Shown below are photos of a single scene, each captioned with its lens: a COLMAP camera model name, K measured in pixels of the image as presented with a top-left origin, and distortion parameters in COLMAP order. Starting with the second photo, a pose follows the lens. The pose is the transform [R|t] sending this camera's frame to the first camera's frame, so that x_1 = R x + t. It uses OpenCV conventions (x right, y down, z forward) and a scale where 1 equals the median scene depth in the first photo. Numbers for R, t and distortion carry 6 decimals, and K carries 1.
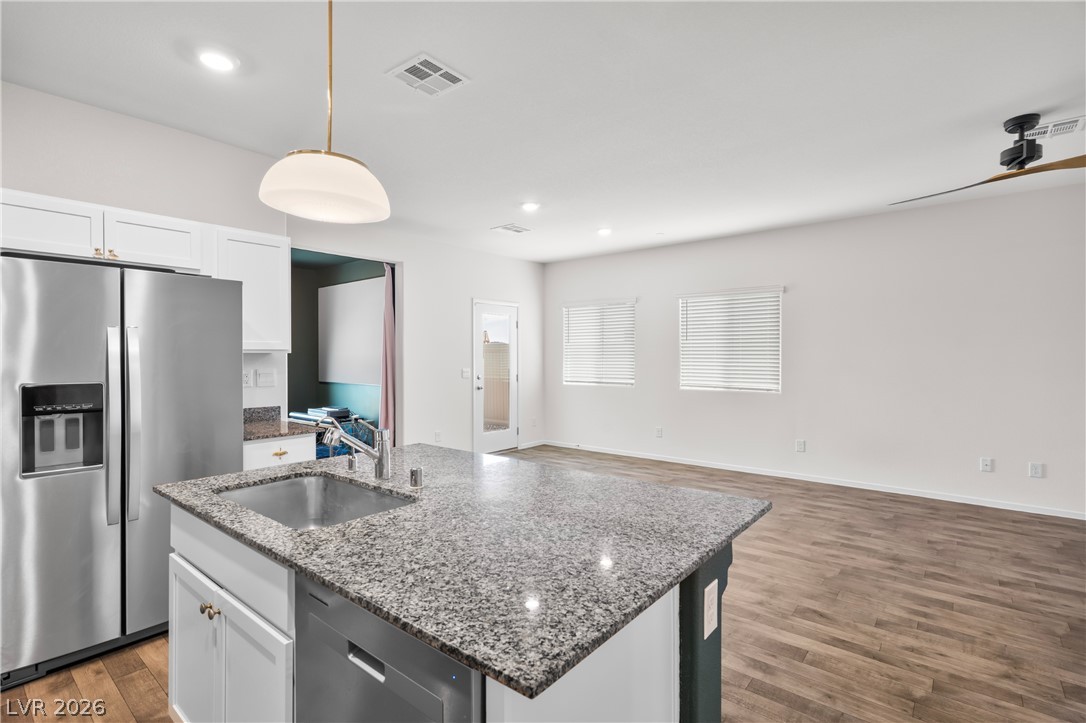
lens RADIAL K [[514.2, 0, 545.1], [0, 514.2, 357.2], [0, 0, 1]] dist [0.004302, -0.000306]
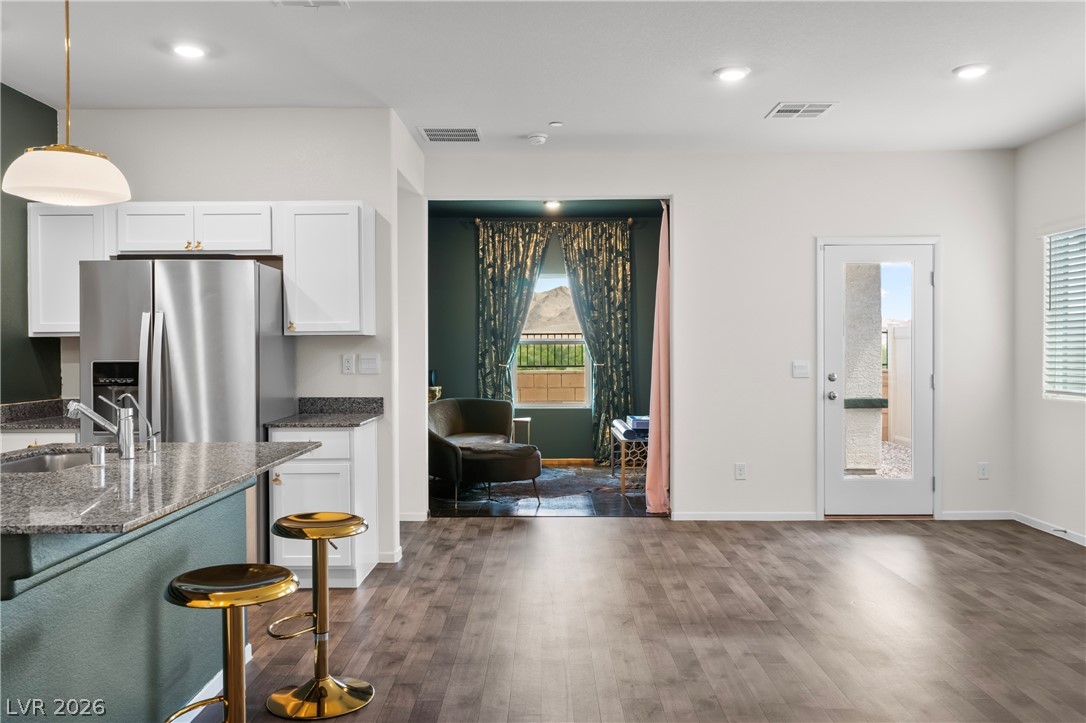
lens RADIAL K [[864.2, 0, 543.0], [0, 864.2, 361.5], [0, 0, 1]] dist [0.001936, -0.001639]
pose [[0.629773, 0.008658, -0.776731, 0.960187], [0.001964, 0.999917, 0.012739, 0.021709], [0.776776, -0.009548, 0.629704, 0.382745]]
